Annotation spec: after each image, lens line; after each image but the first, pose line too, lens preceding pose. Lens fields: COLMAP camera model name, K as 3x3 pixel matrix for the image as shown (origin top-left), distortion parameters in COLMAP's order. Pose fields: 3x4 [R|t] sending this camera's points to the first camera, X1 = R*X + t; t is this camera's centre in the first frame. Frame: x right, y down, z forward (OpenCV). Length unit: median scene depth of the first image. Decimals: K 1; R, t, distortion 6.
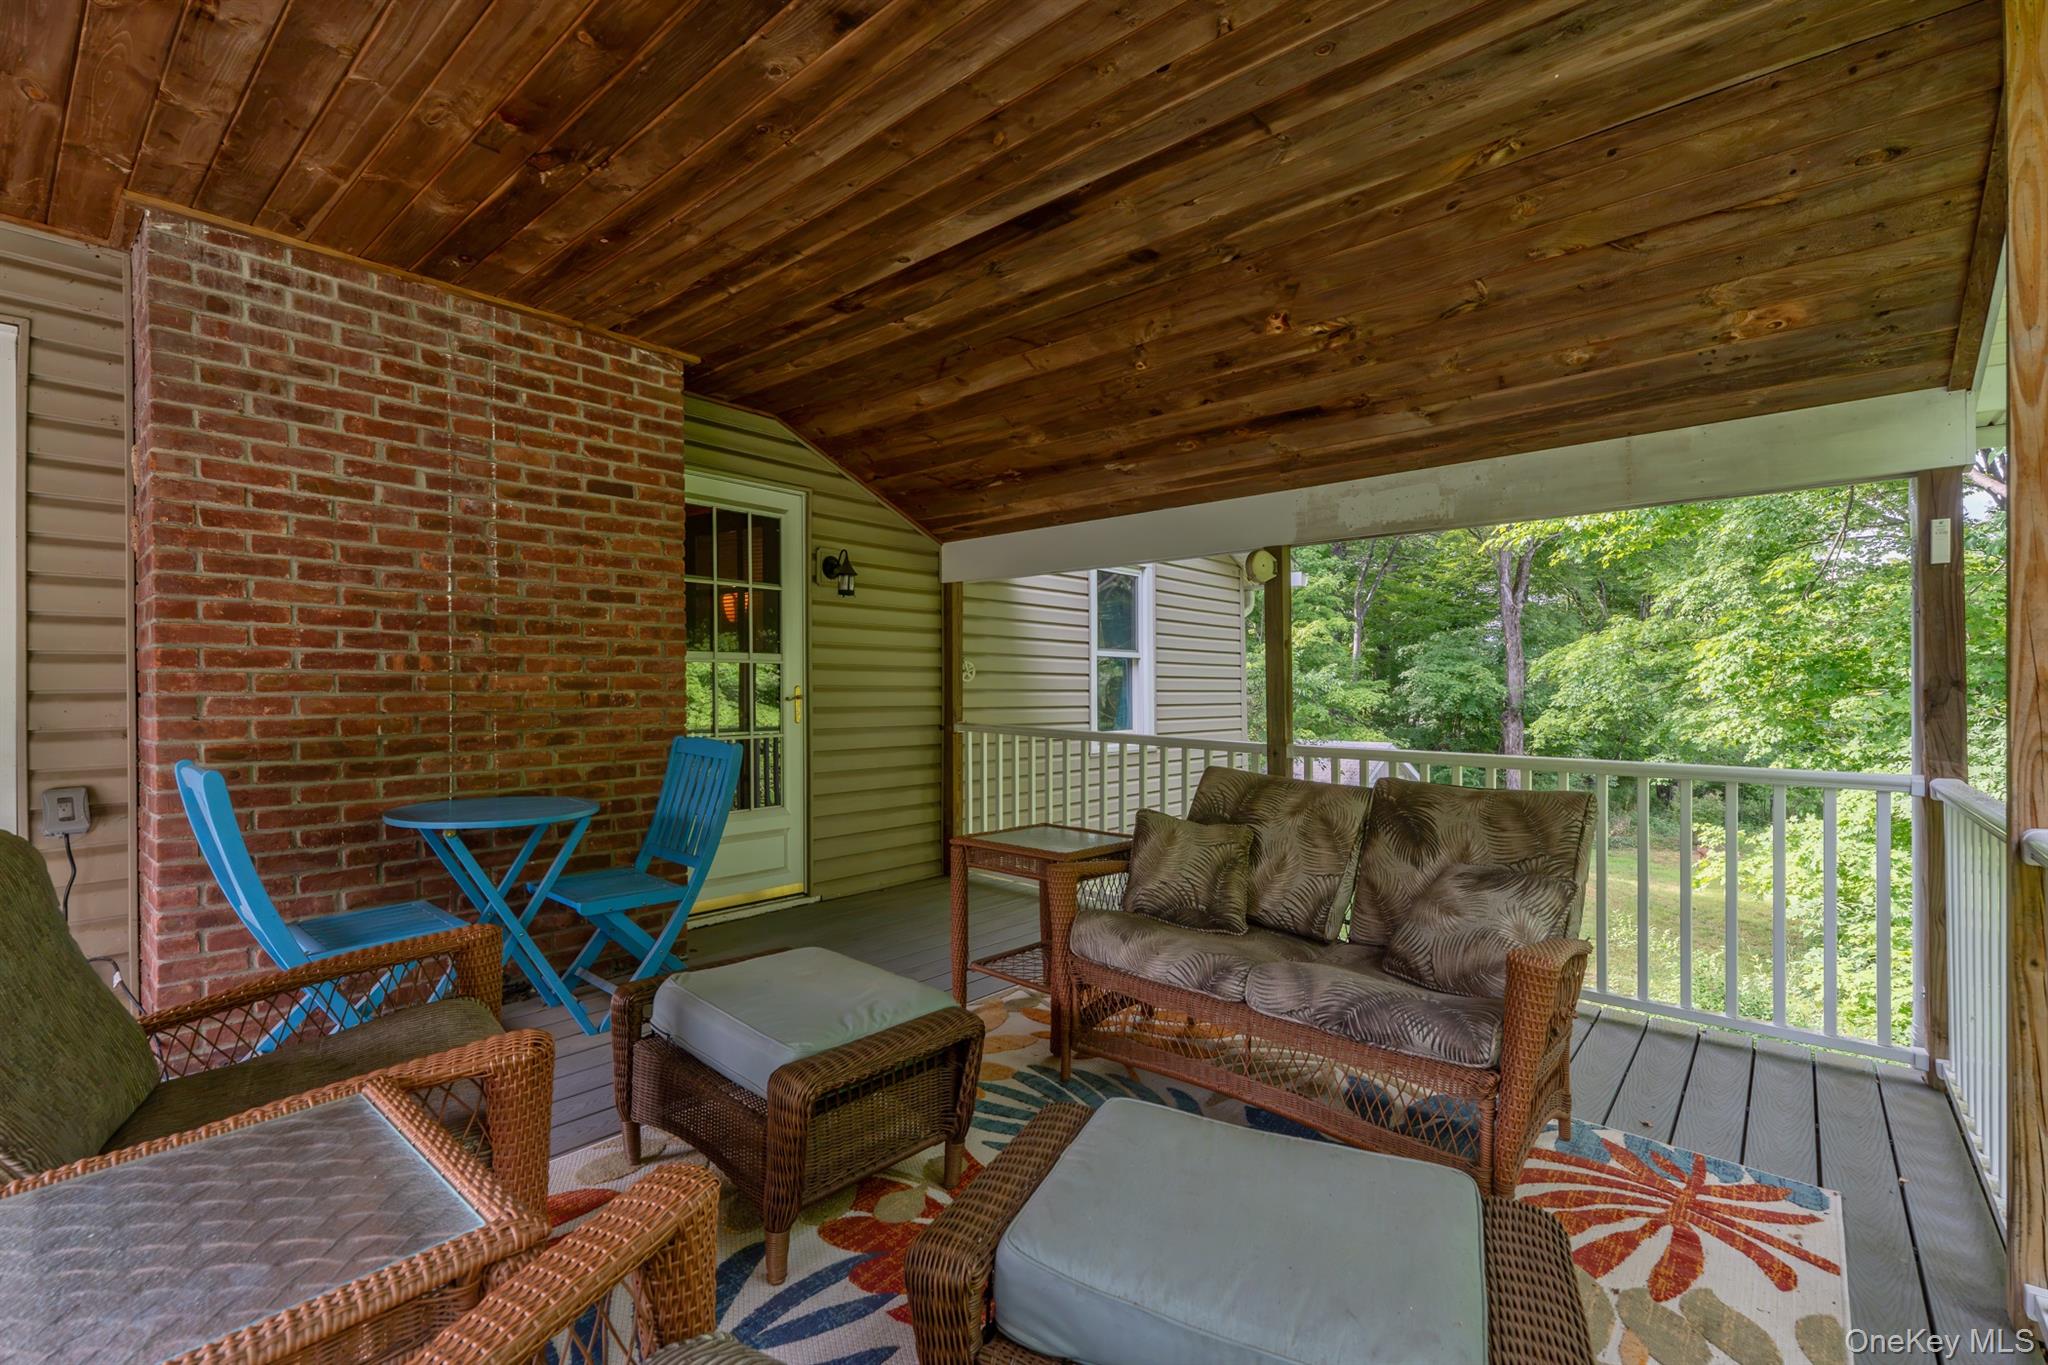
lens RADIAL K [[905.8, 0, 1023.1], [0, 905.8, 688.0], [0, 0, 1]] dist [-0.000255, -0.000062]
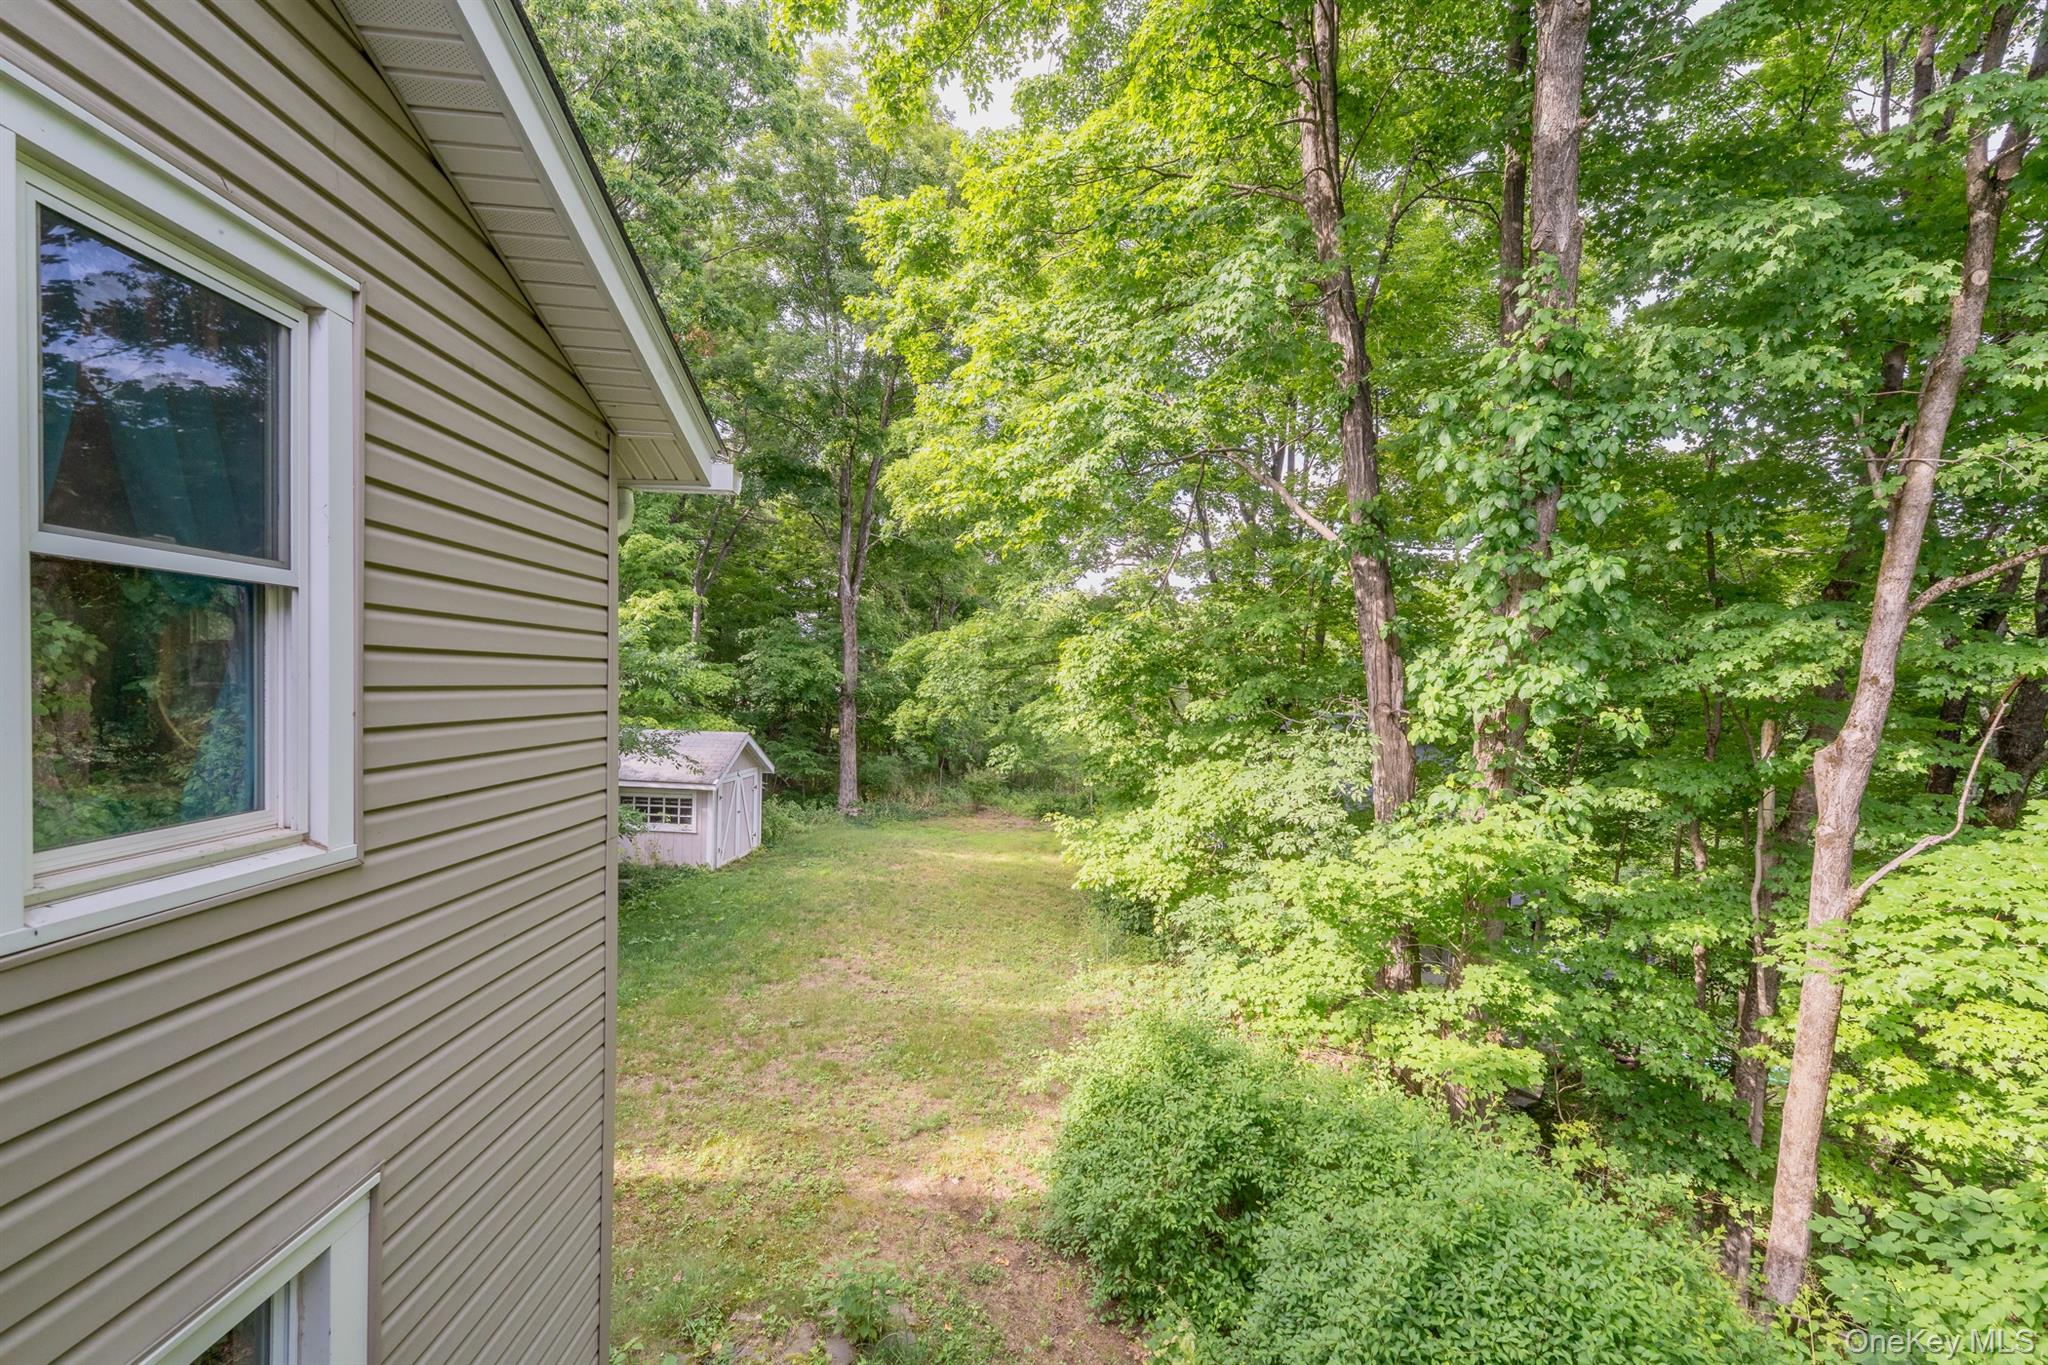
lens RADIAL K [[832.4, 0, 1029.4], [0, 832.4, 699.1], [0, 0, 1]] dist [-0.001907, -0.000353]
pose [[0.726930, 0.009361, 0.686648, 0.033769], [-0.035094, 0.999107, 0.023533, -0.002795], [-0.685814, -0.041204, 0.726609, 0.177648]]
